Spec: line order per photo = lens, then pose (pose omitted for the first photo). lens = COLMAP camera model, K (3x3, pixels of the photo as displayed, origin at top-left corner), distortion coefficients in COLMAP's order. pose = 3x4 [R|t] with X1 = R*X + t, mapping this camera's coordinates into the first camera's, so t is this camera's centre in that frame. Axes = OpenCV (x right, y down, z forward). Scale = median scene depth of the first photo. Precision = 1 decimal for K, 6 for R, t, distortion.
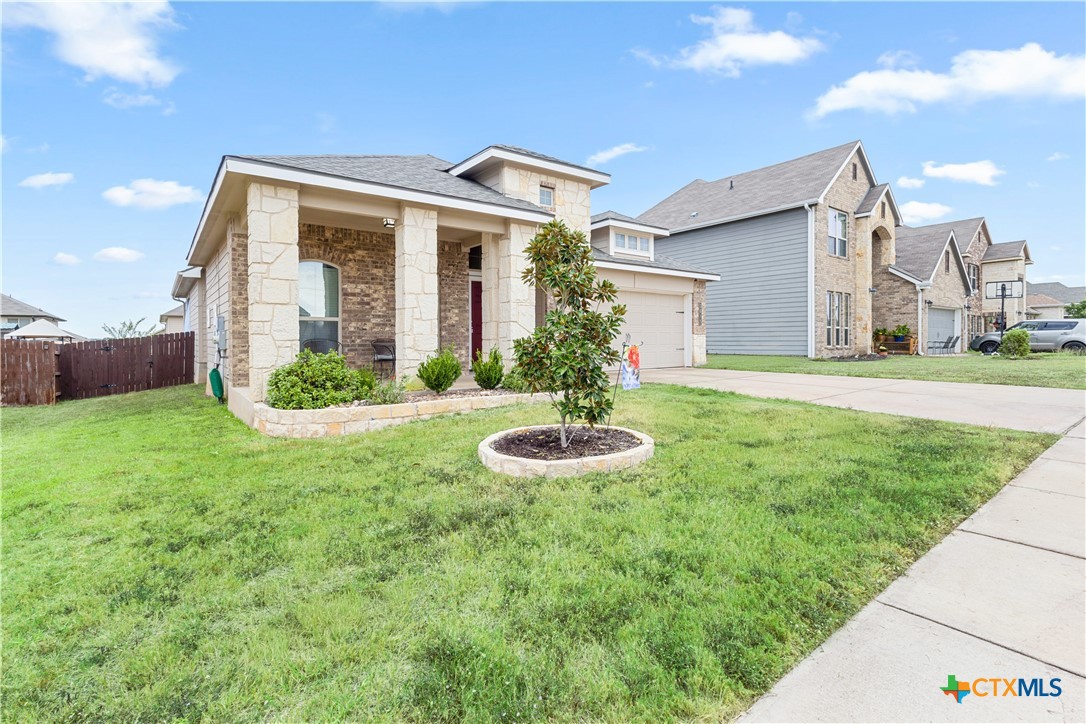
lens RADIAL K [[509.7, 0, 533.2], [0, 509.7, 344.6], [0, 0, 1]] dist [0.006587, -0.000483]
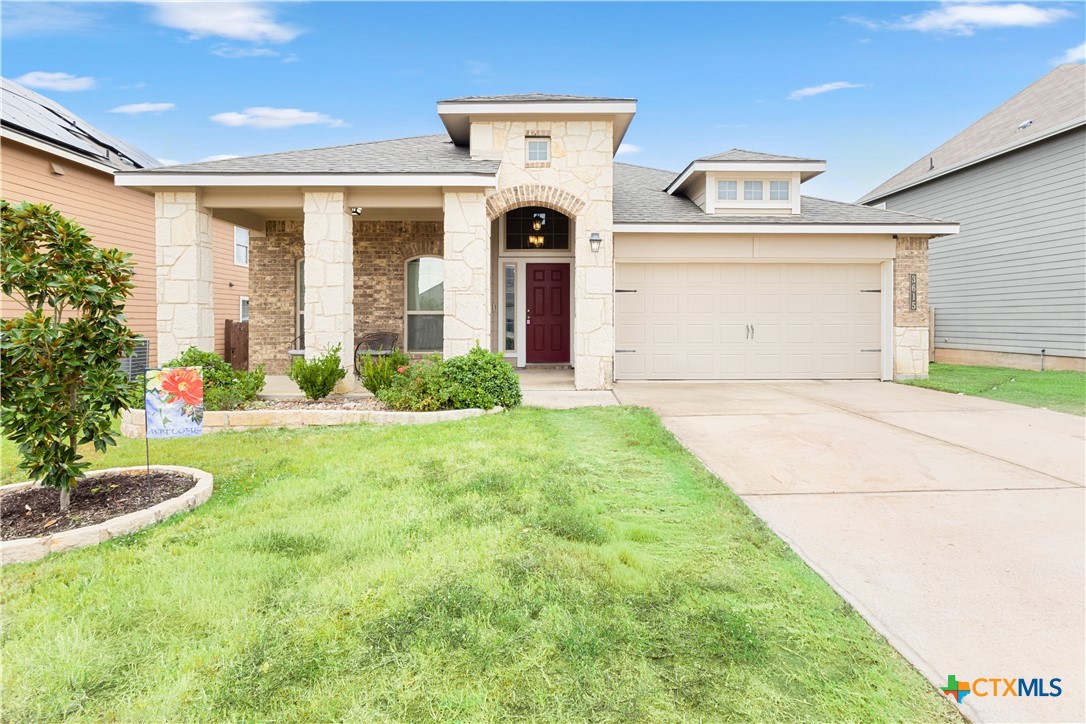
lens RADIAL K [[509.7, 0, 533.0], [0, 509.7, 320.9], [0, 0, 1]] dist [0.006587, -0.000483]
pose [[0.807625, 0.005447, -0.589671, 0.485029], [-0.009704, 0.999945, -0.004055, -0.031223], [0.589617, 0.008998, 0.807633, 0.392124]]
